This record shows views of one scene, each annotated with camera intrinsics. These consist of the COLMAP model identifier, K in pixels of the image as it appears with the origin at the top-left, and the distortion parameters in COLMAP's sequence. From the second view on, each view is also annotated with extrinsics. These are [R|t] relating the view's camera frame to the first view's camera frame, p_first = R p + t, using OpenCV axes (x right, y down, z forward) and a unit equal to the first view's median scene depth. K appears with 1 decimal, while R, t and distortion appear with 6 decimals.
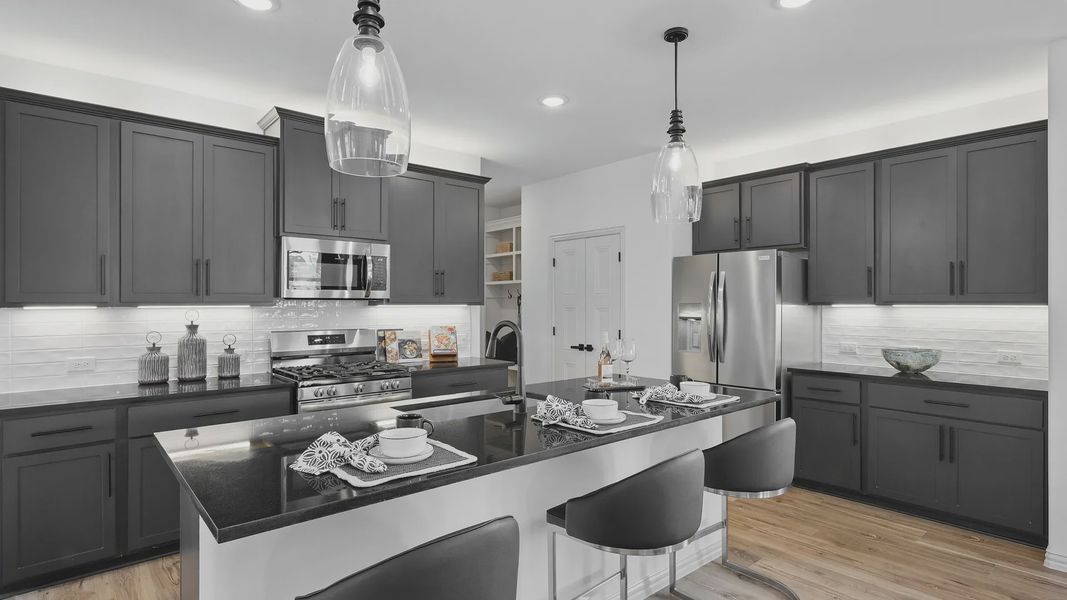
lens RADIAL K [[519.6, 0, 533.2], [0, 519.6, 301.6], [0, 0, 1]] dist [-0.000649, -0.000134]
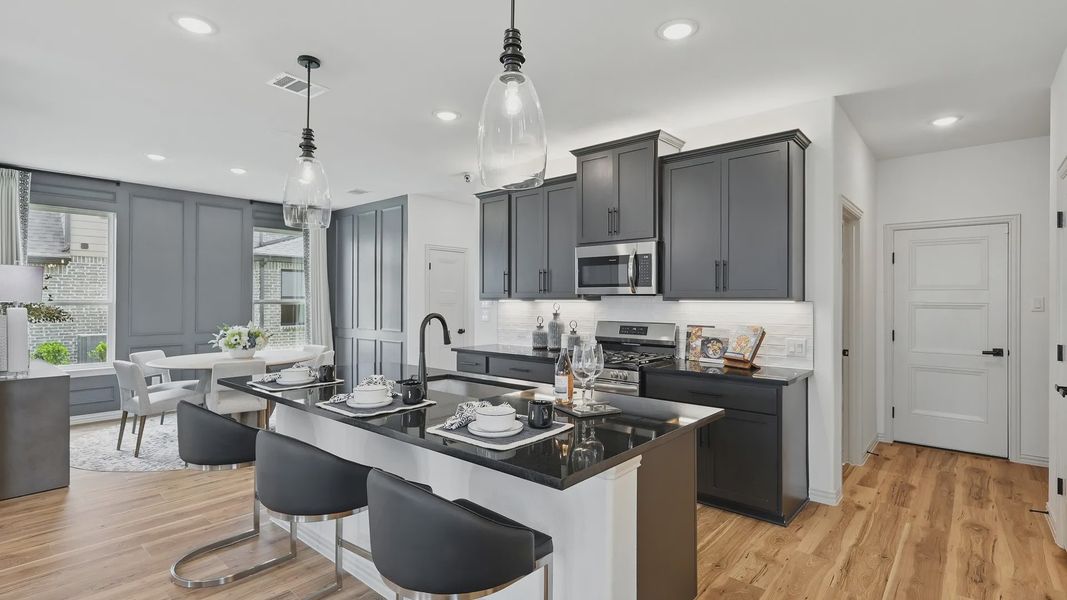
lens RADIAL K [[519.6, 0, 533.9], [0, 519.6, 299.9], [0, 0, 1]] dist [-0.000649, -0.000134]
pose [[0.131010, 0.006655, -0.991359, 0.729571], [0.008689, 0.999931, 0.007861, -0.004994], [0.991343, -0.009643, 0.130943, 0.657499]]
